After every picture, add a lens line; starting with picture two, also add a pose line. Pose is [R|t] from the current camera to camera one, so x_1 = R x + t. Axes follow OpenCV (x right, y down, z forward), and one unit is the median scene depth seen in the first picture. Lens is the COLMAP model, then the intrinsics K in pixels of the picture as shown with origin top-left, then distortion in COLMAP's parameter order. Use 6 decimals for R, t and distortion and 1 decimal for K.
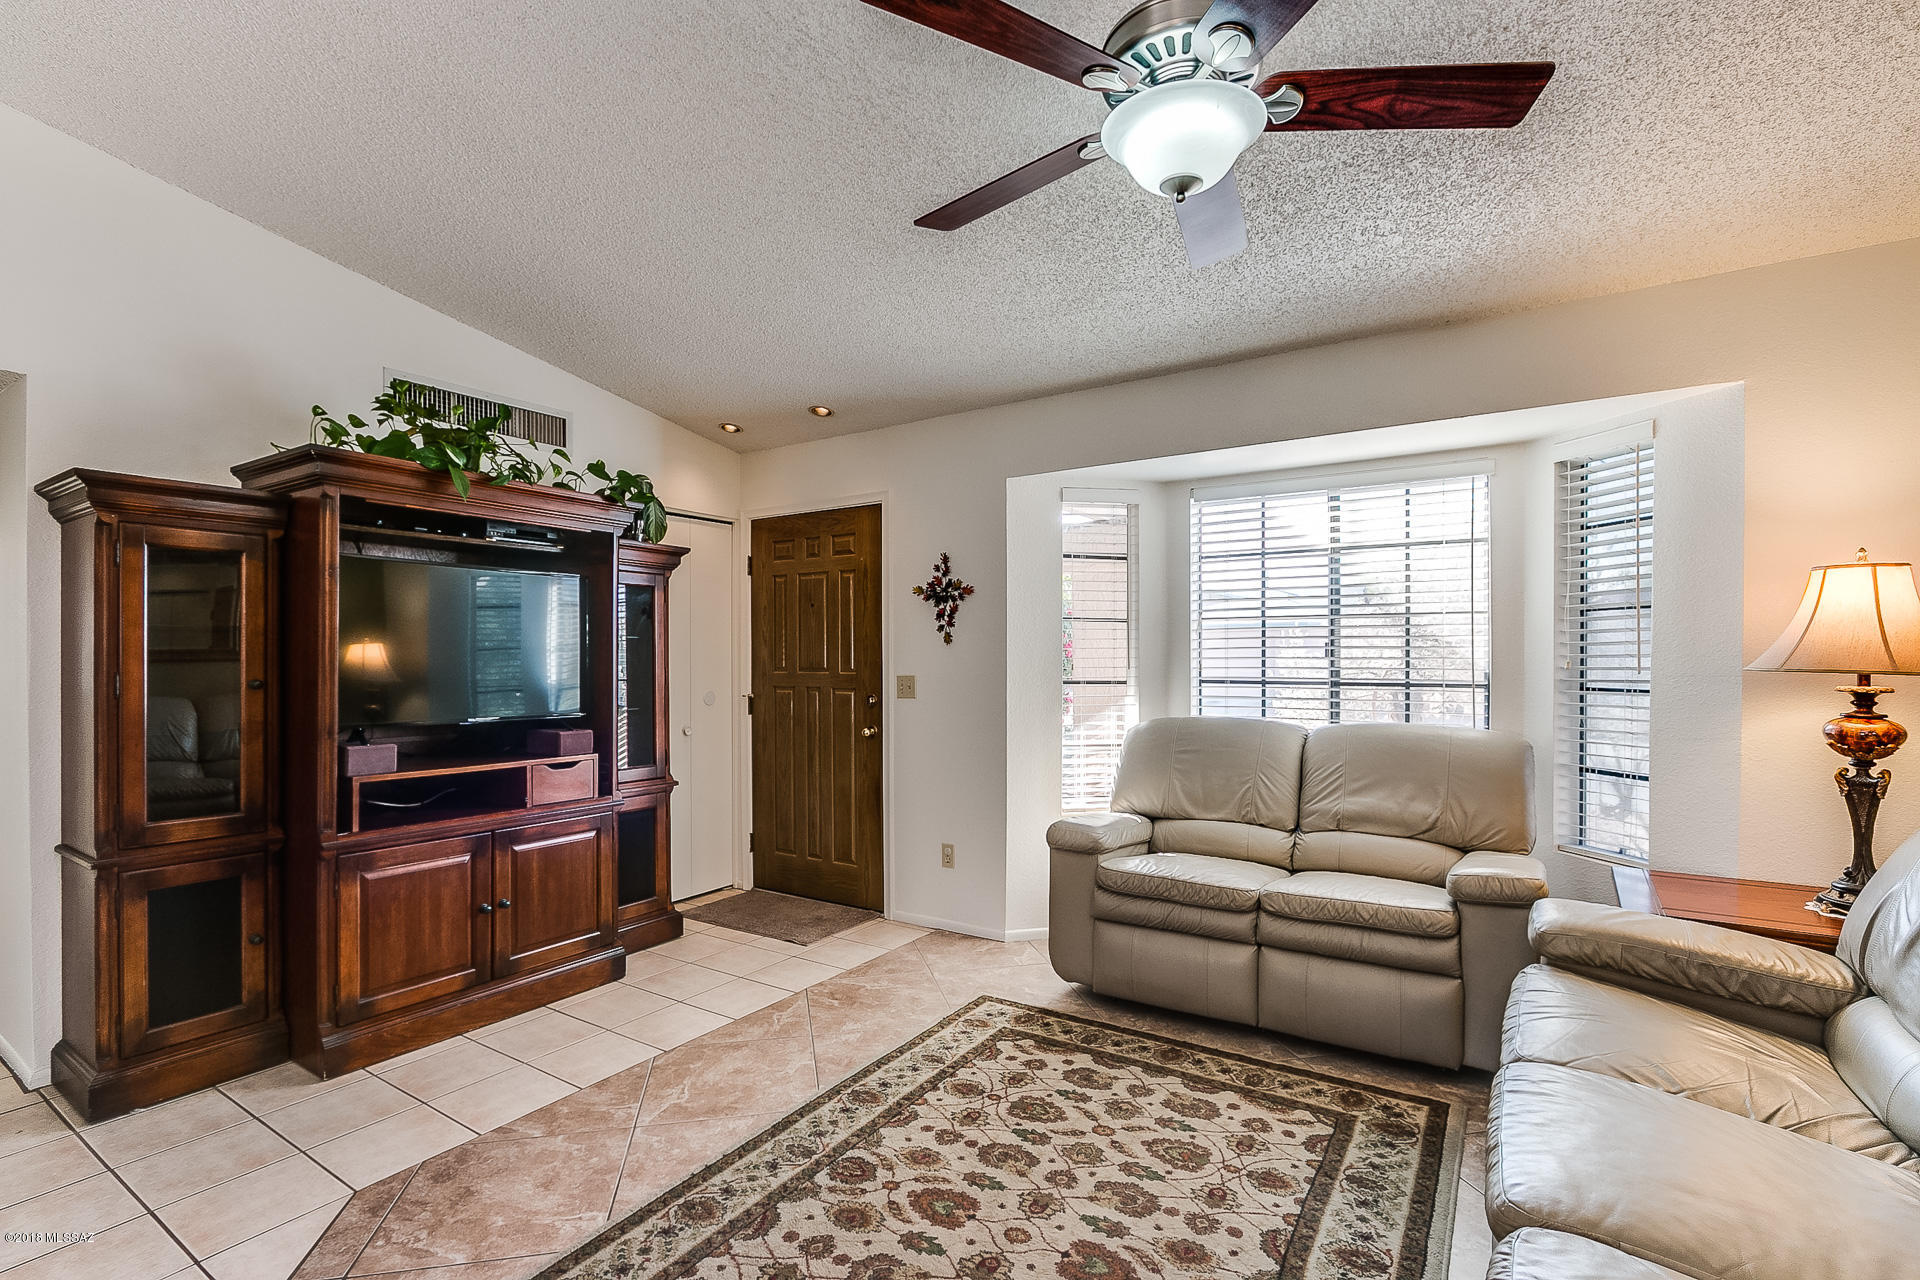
lens RADIAL K [[885.3, 0, 965.1], [0, 885.3, 659.6], [0, 0, 1]] dist [-0.012578, 0.000739]
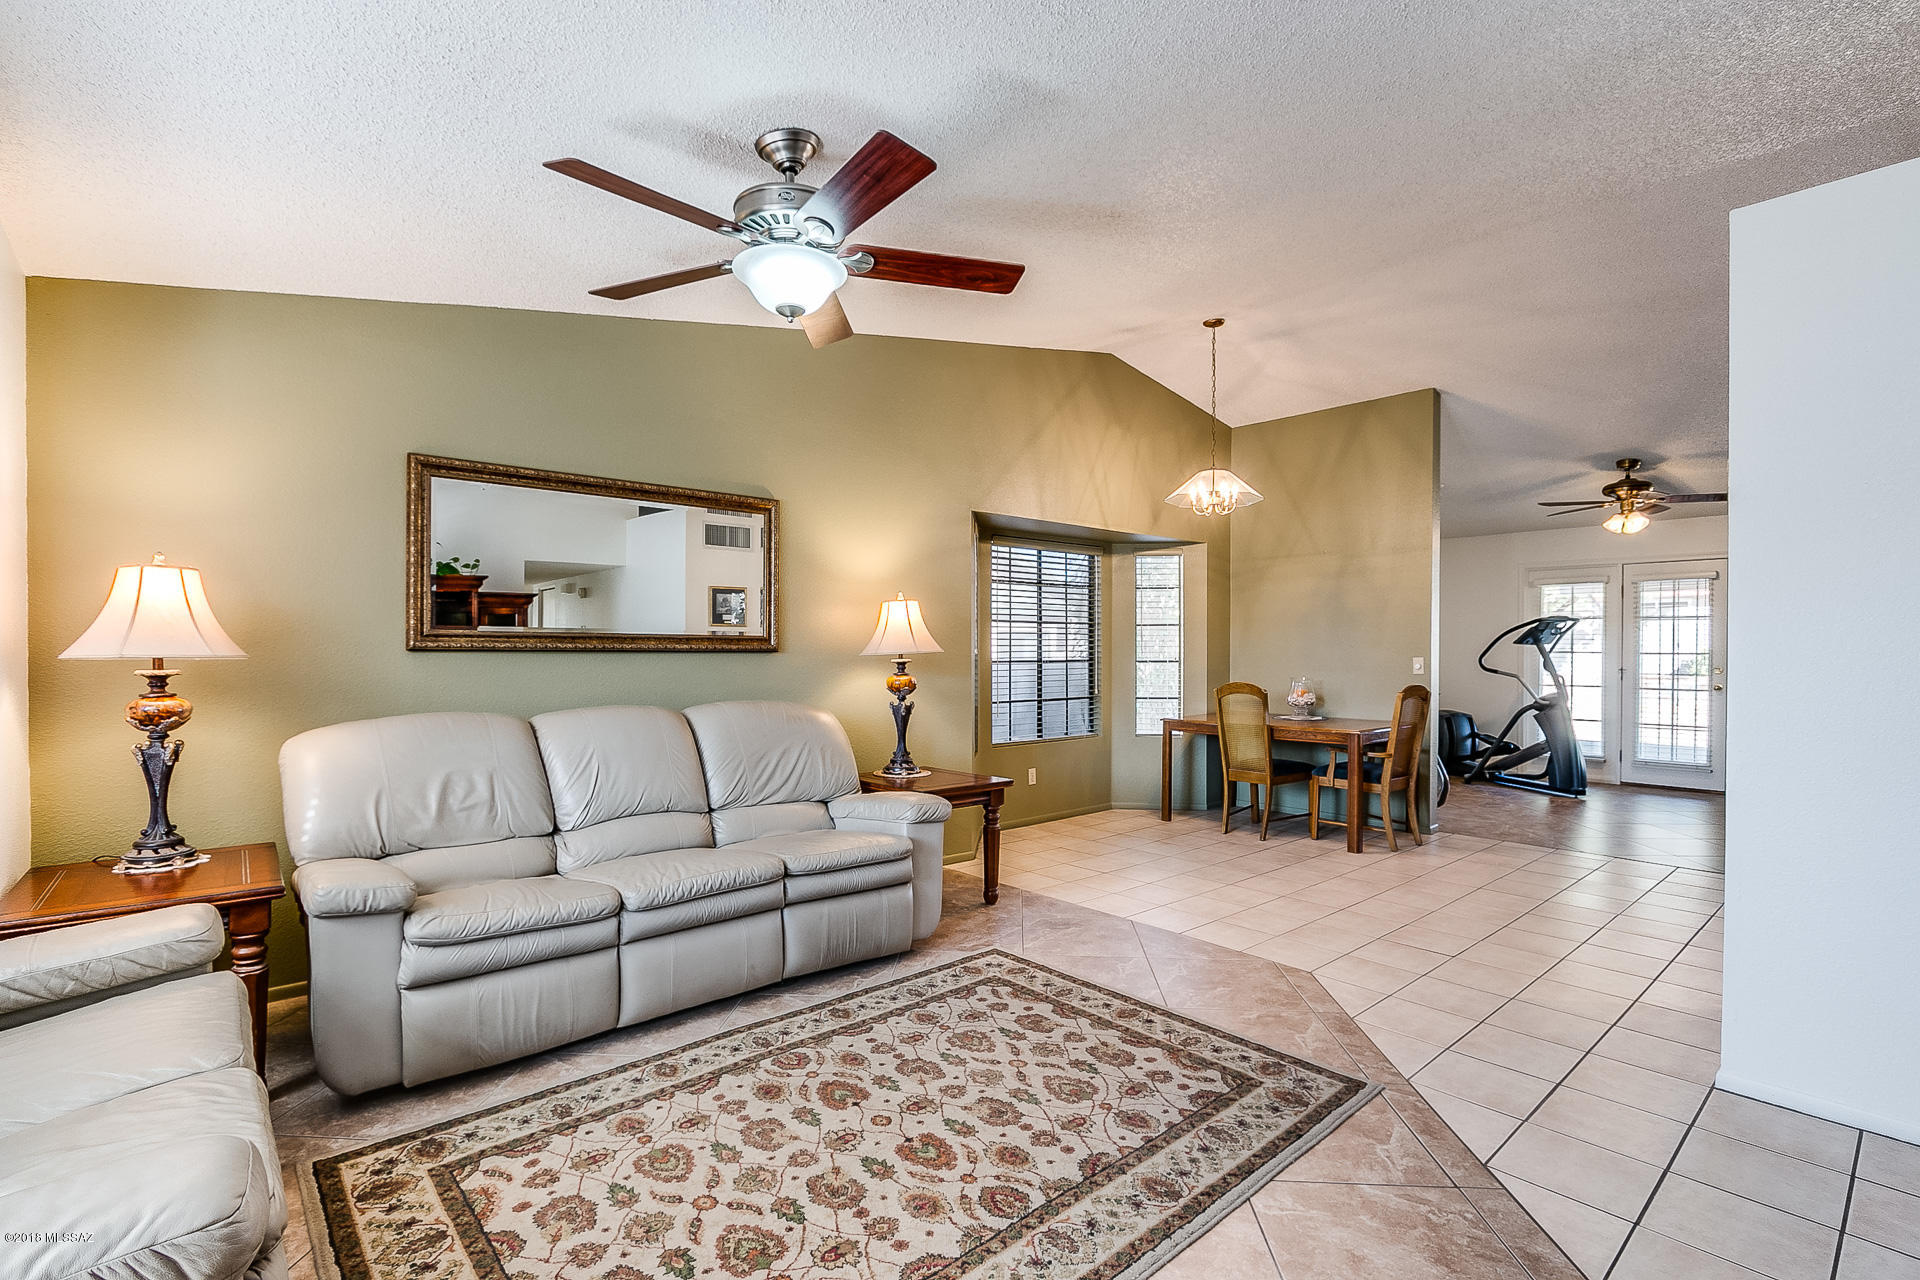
lens RADIAL K [[885.3, 0, 965.1], [0, 885.3, 659.6], [0, 0, 1]] dist [-0.012578, 0.000739]
pose [[-0.961906, -0.000847, 0.273380, -0.307430], [0.002779, 0.999913, 0.012874, 0.005076], [-0.273367, 0.013143, -0.961820, 1.711424]]
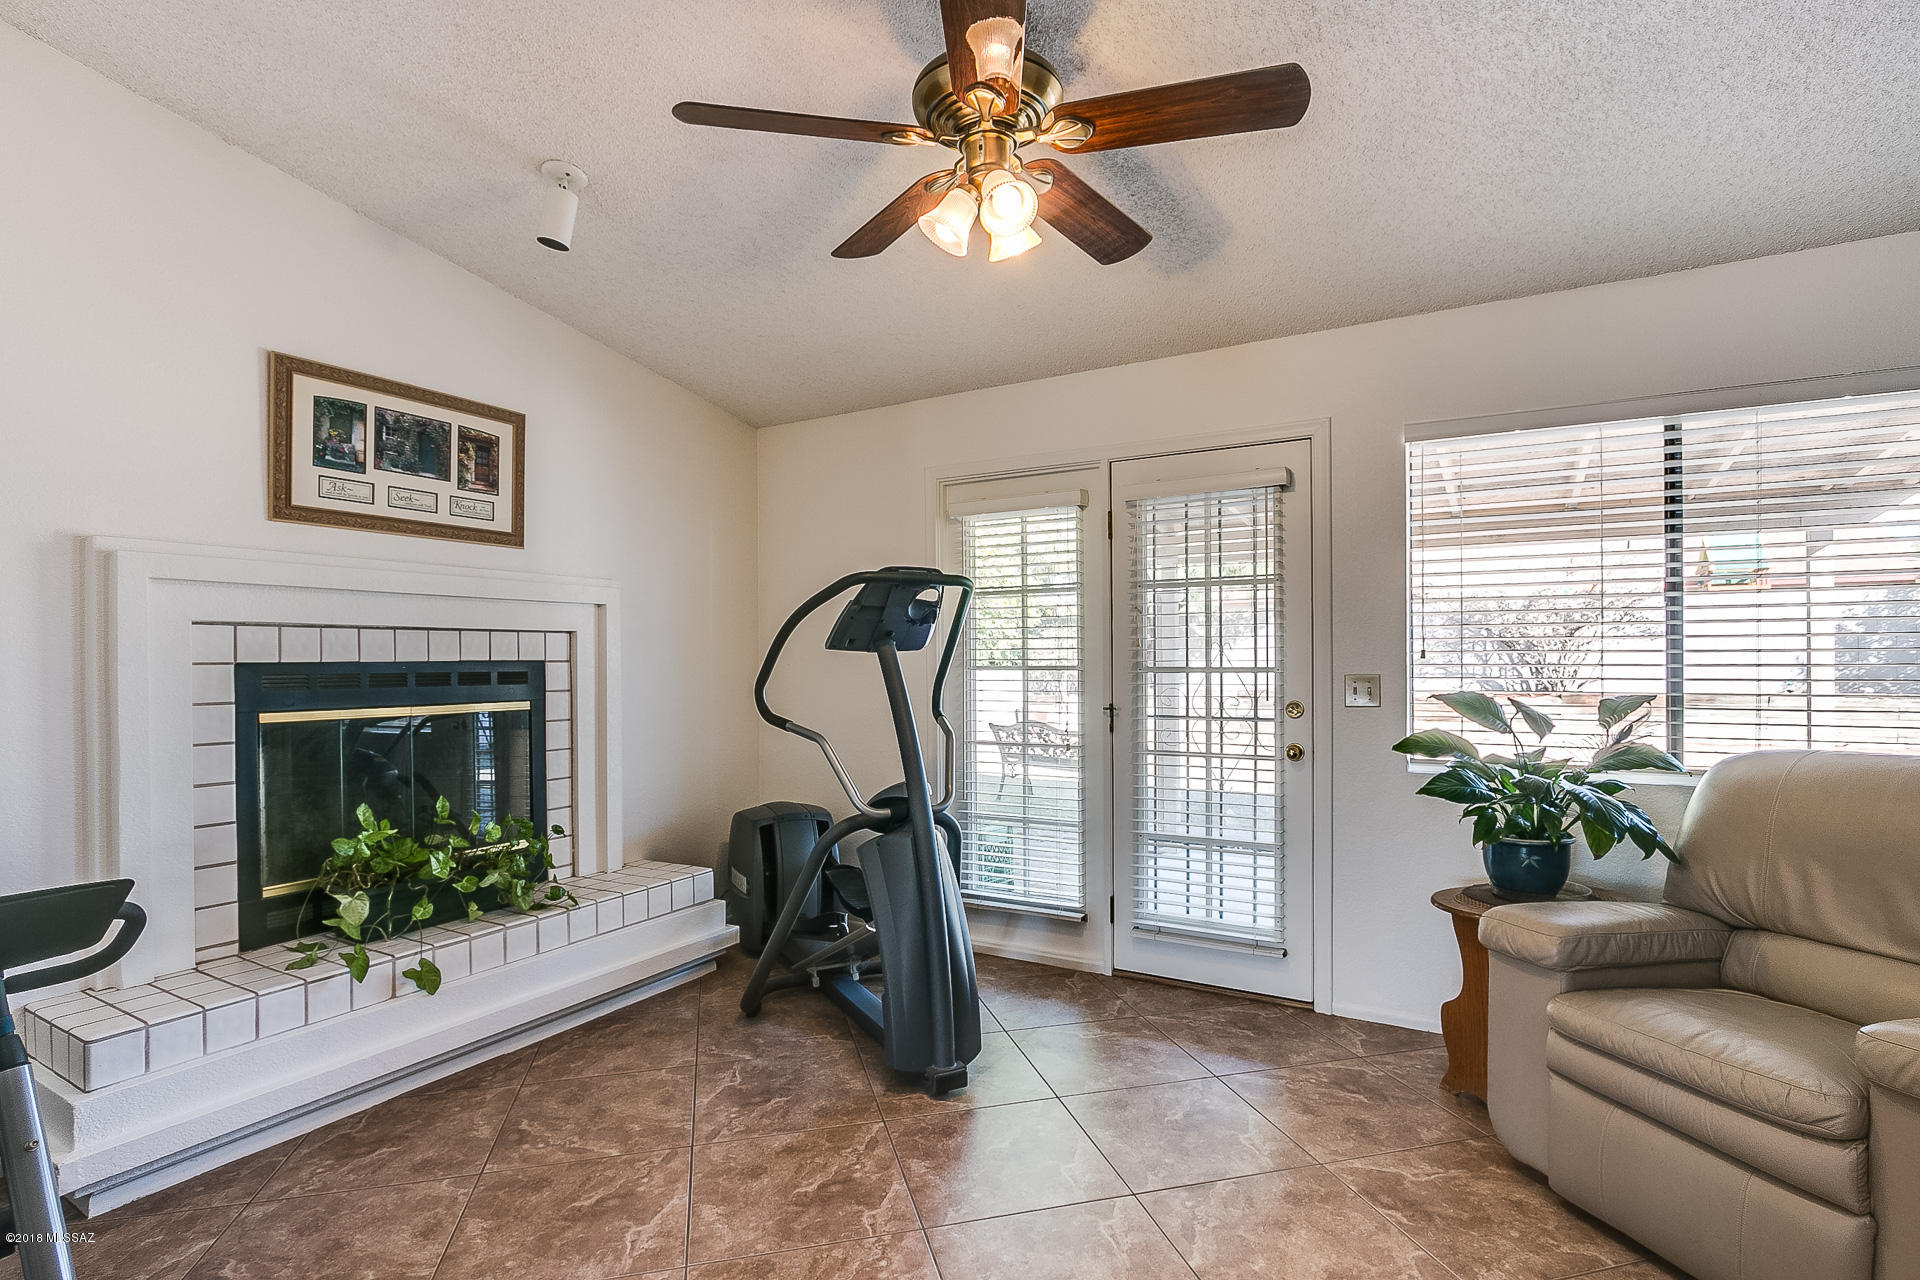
lens RADIAL K [[948.2, 0, 965.3], [0, 948.2, 661.0], [0, 0, 1]] dist [-0.003008, -0.000680]
pose [[-0.999207, 0.009233, -0.038719, -1.548298], [0.009018, 0.999943, 0.005743, 0.004435], [0.038770, 0.005389, -0.999234, -0.750868]]
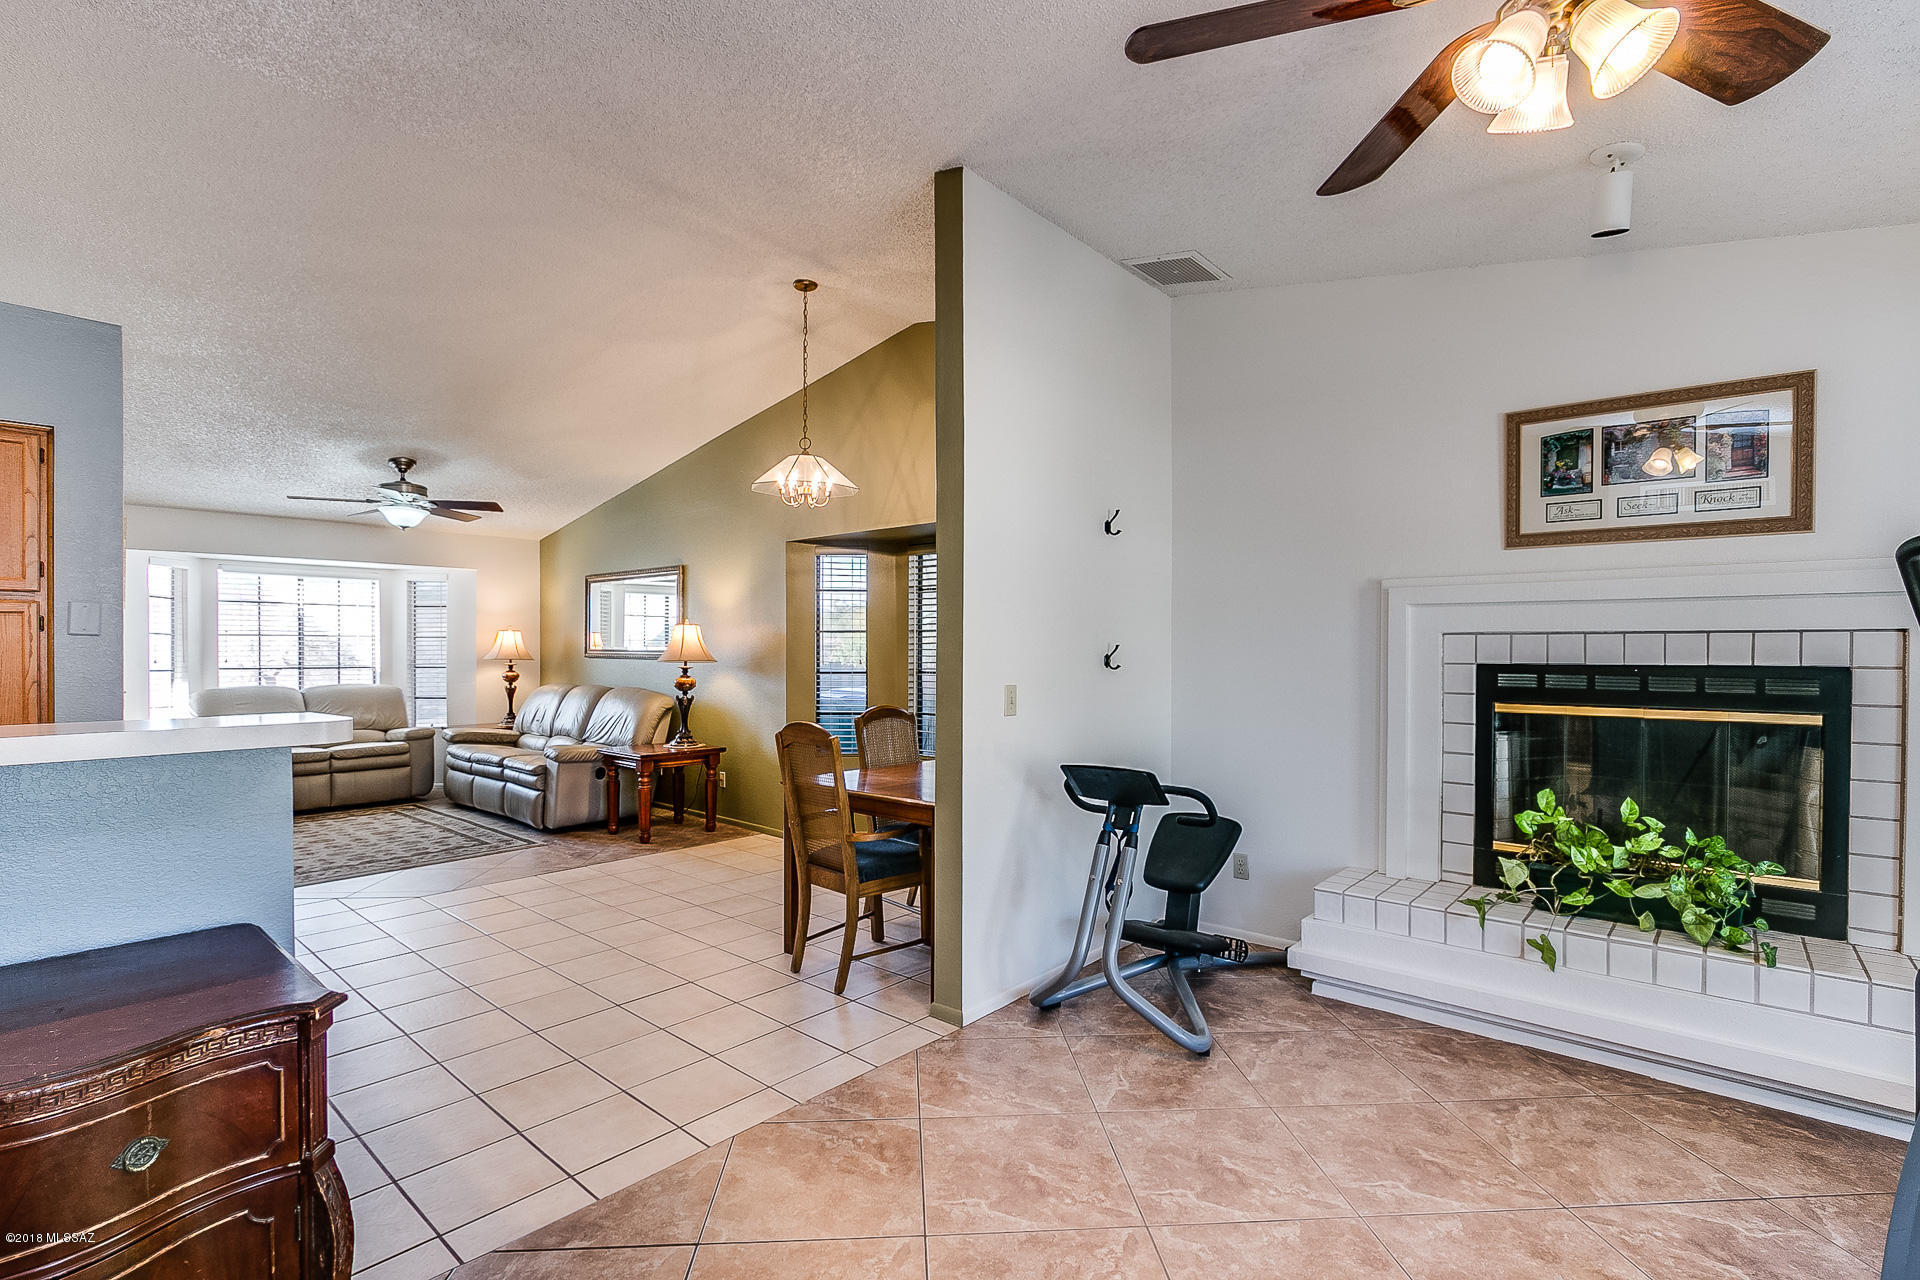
lens RADIAL K [[912.4, 0, 941.5], [0, 912.4, 670.6], [0, 0, 1]] dist [-0.002423, -0.000275]
pose [[0.169576, -0.021208, 0.985289, -2.299013], [0.001641, 0.999773, 0.021237, -0.016384], [-0.985516, -0.001984, 0.169572, -1.359770]]
